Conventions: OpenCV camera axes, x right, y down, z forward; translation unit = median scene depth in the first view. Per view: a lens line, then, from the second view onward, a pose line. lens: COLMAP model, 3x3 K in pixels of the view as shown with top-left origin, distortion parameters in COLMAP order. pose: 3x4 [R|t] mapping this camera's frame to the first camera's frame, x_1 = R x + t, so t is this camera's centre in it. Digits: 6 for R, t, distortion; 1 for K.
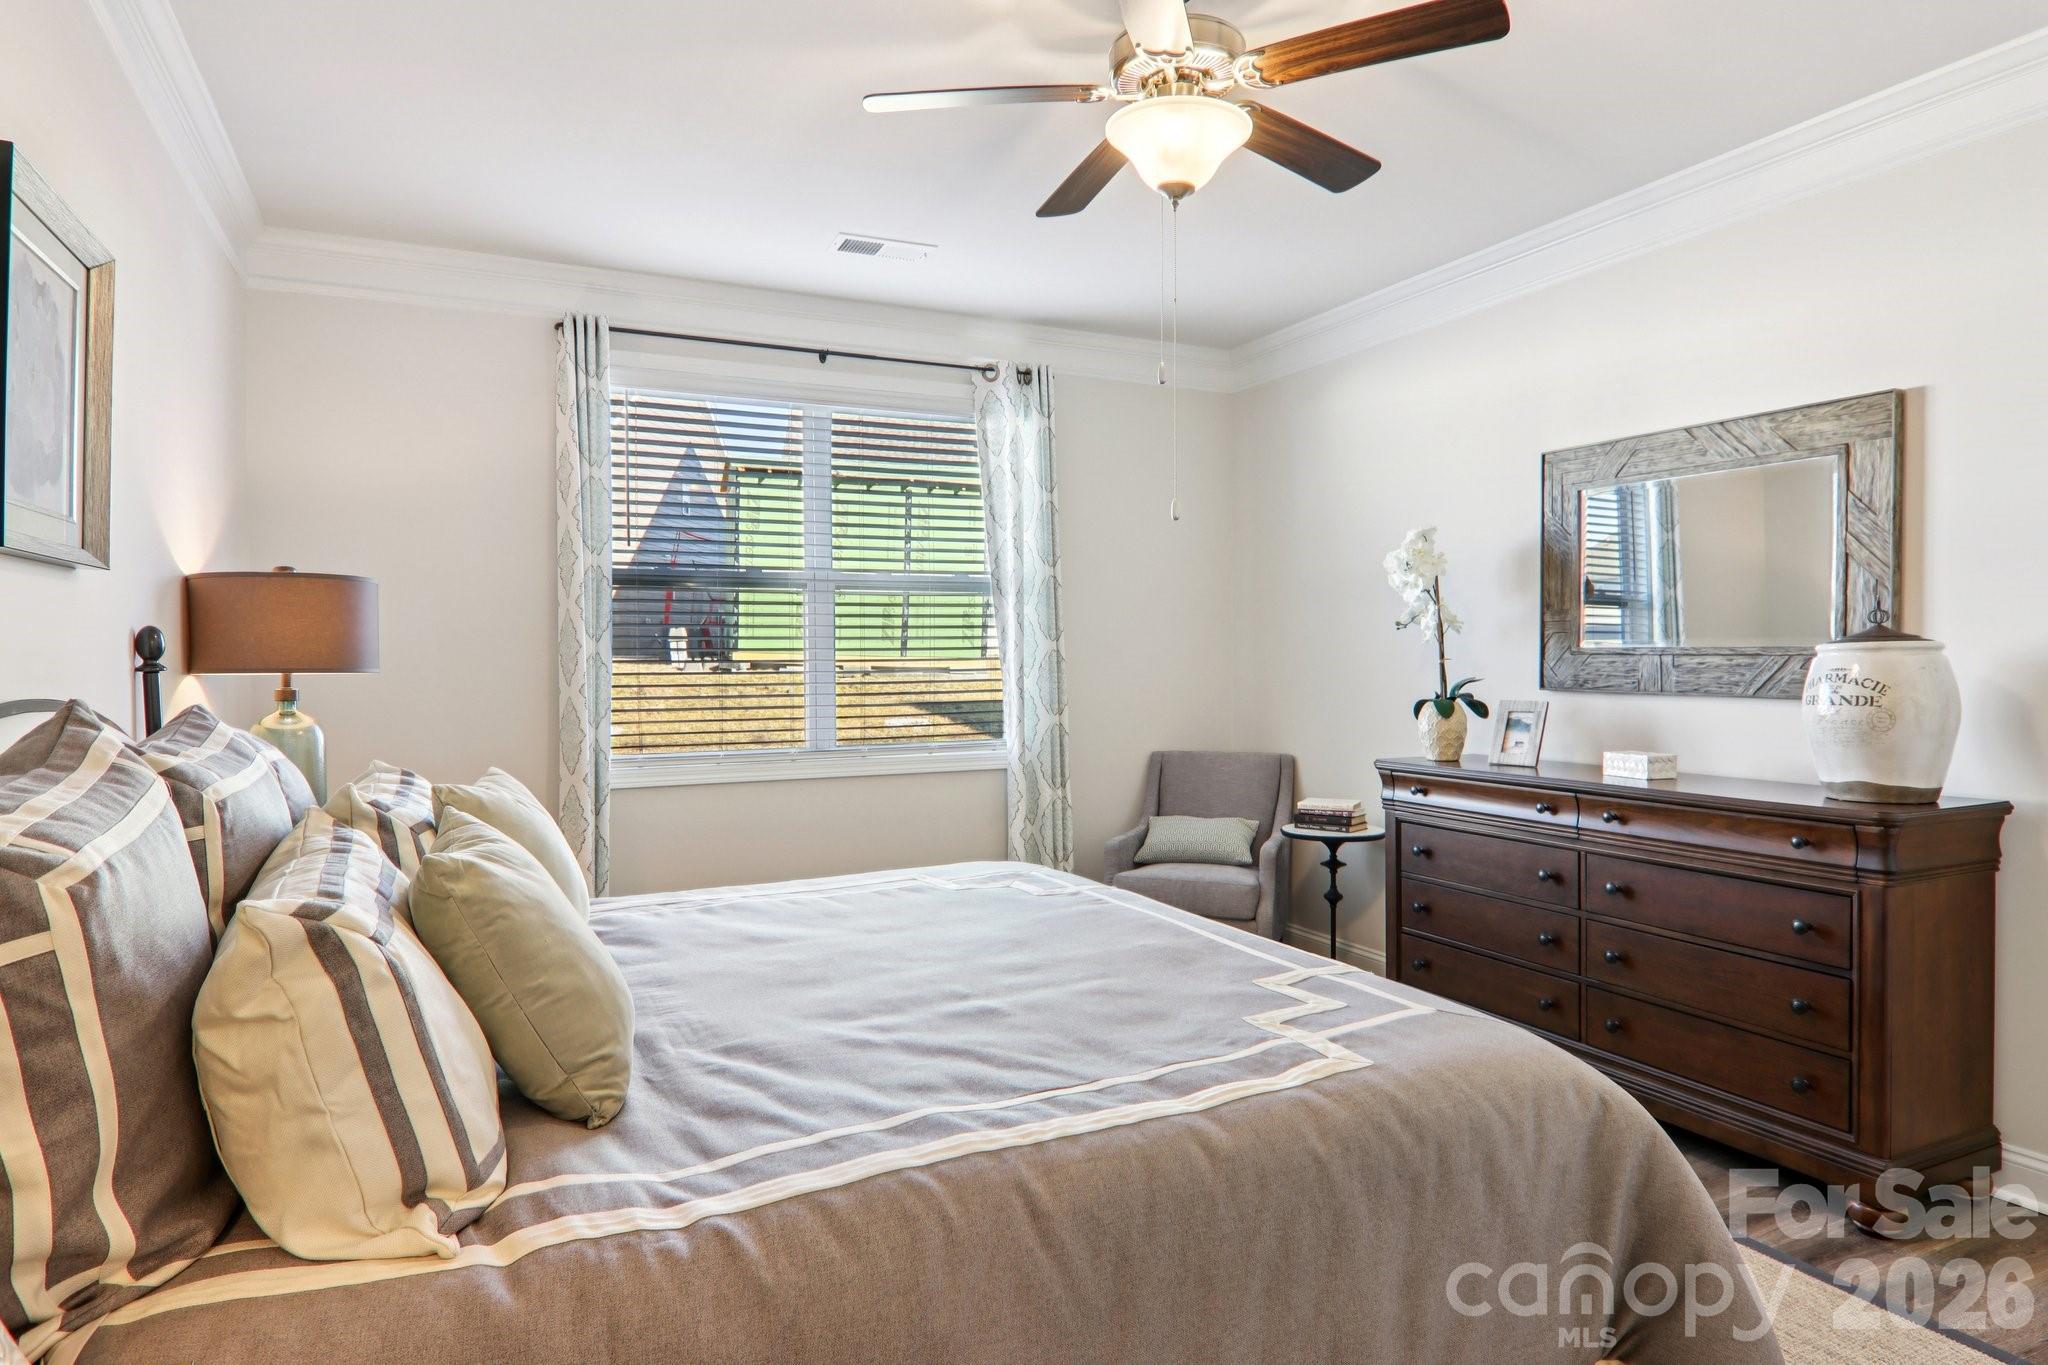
lens RADIAL K [[1194.5, 0, 1016.6], [0, 1194.5, 682.0], [0, 0, 1]] dist [0.004946, -0.015219]
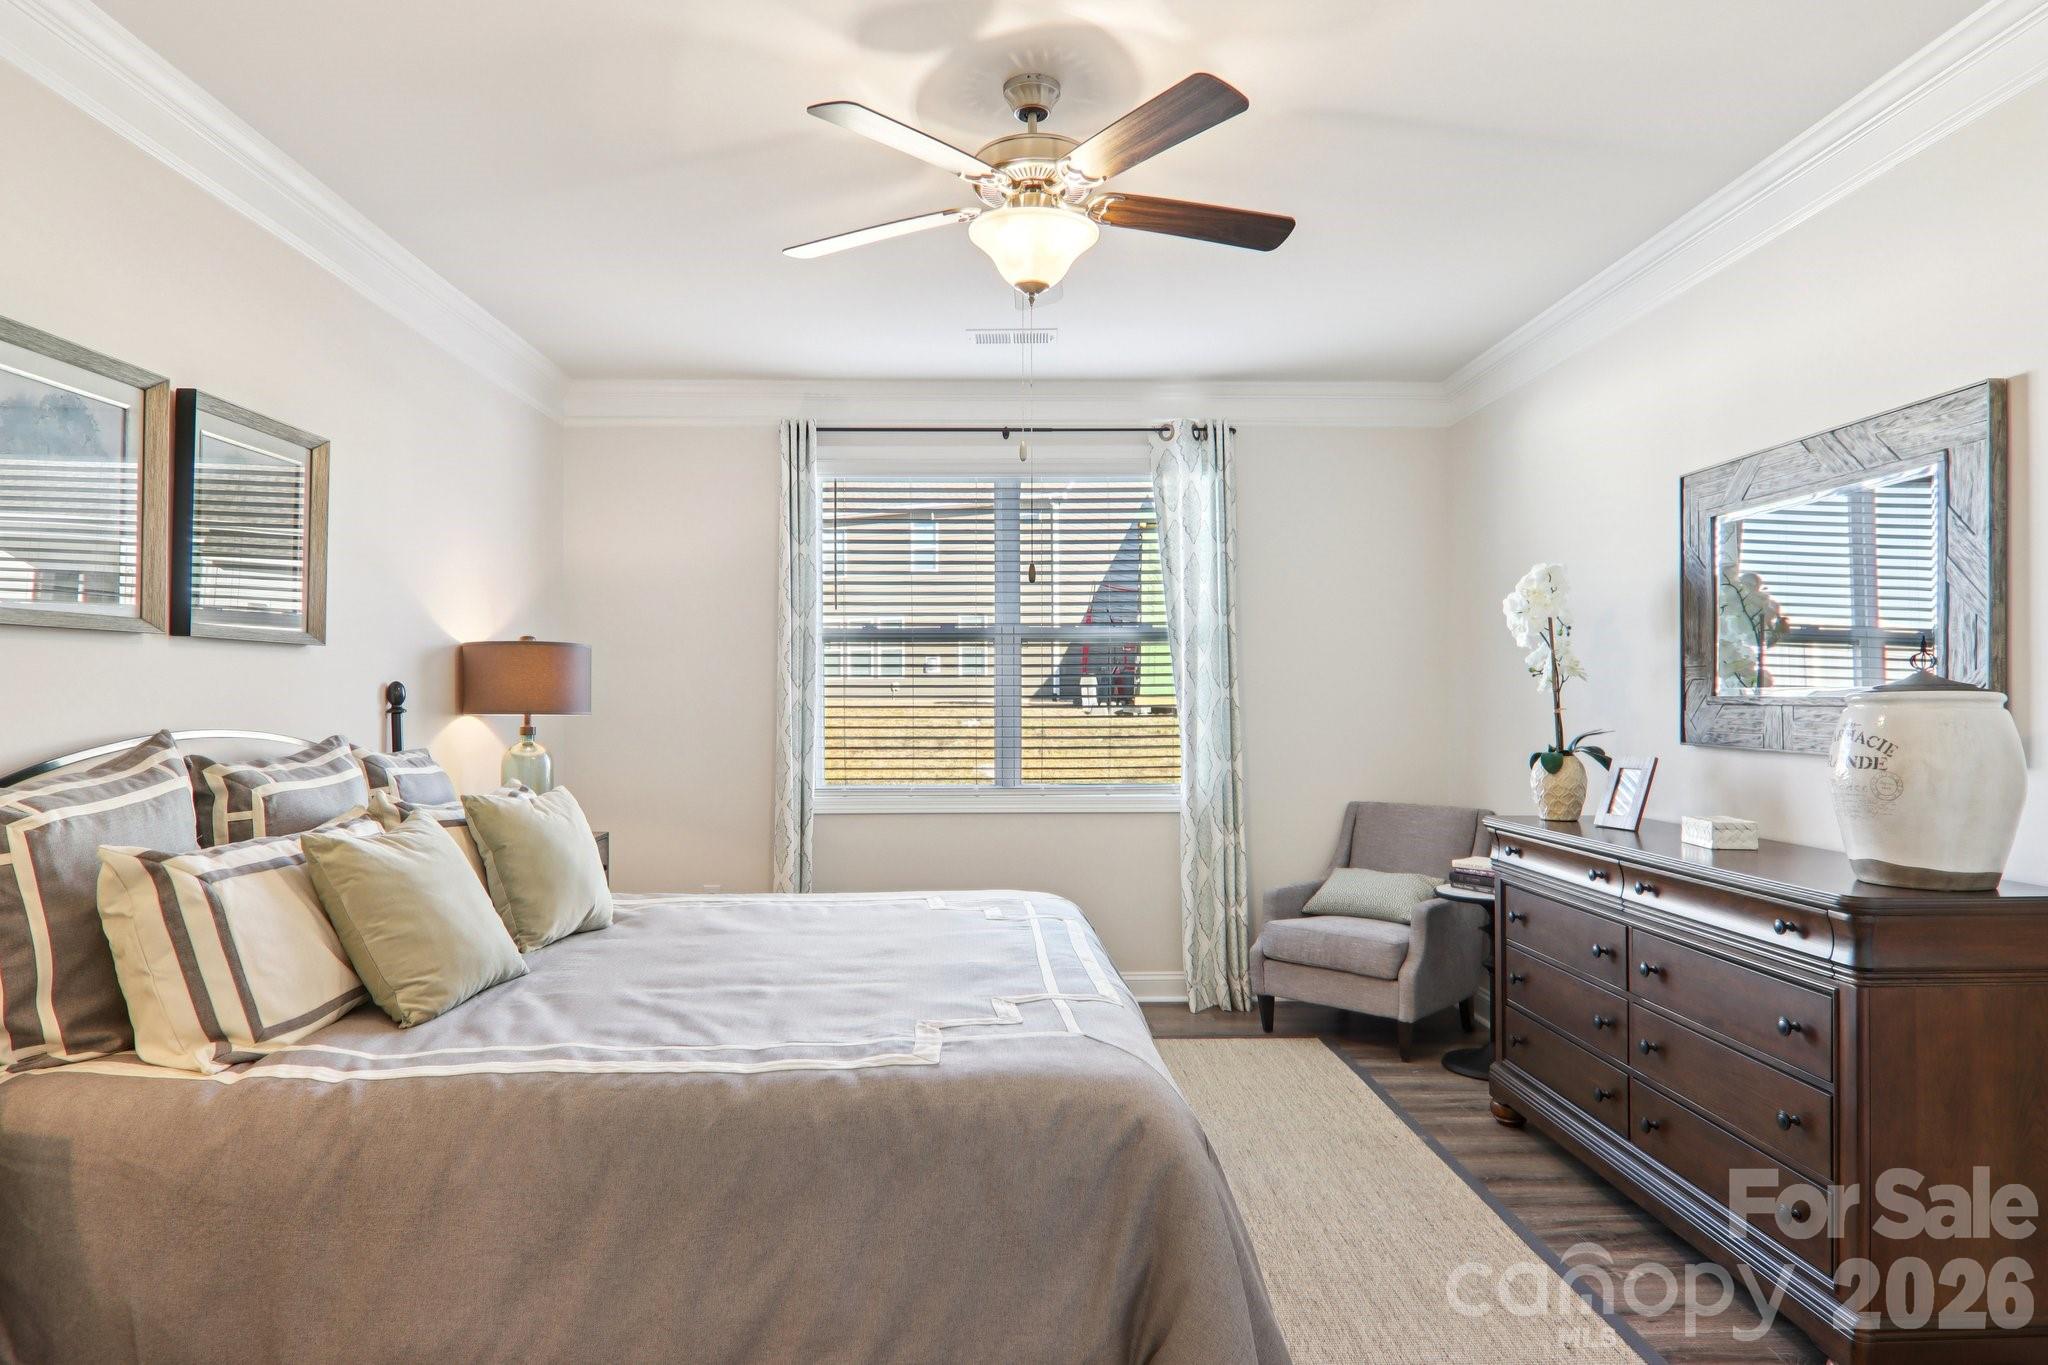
lens RADIAL K [[1194.5, 0, 985.3], [0, 1194.5, 699.4], [0, 0, 1]] dist [0.004946, -0.015219]
pose [[0.906757, 0.002445, -0.421646, 0.408770], [-0.011963, 0.999730, -0.019928, -0.003573], [0.421483, 0.023114, 0.906542, -0.014105]]
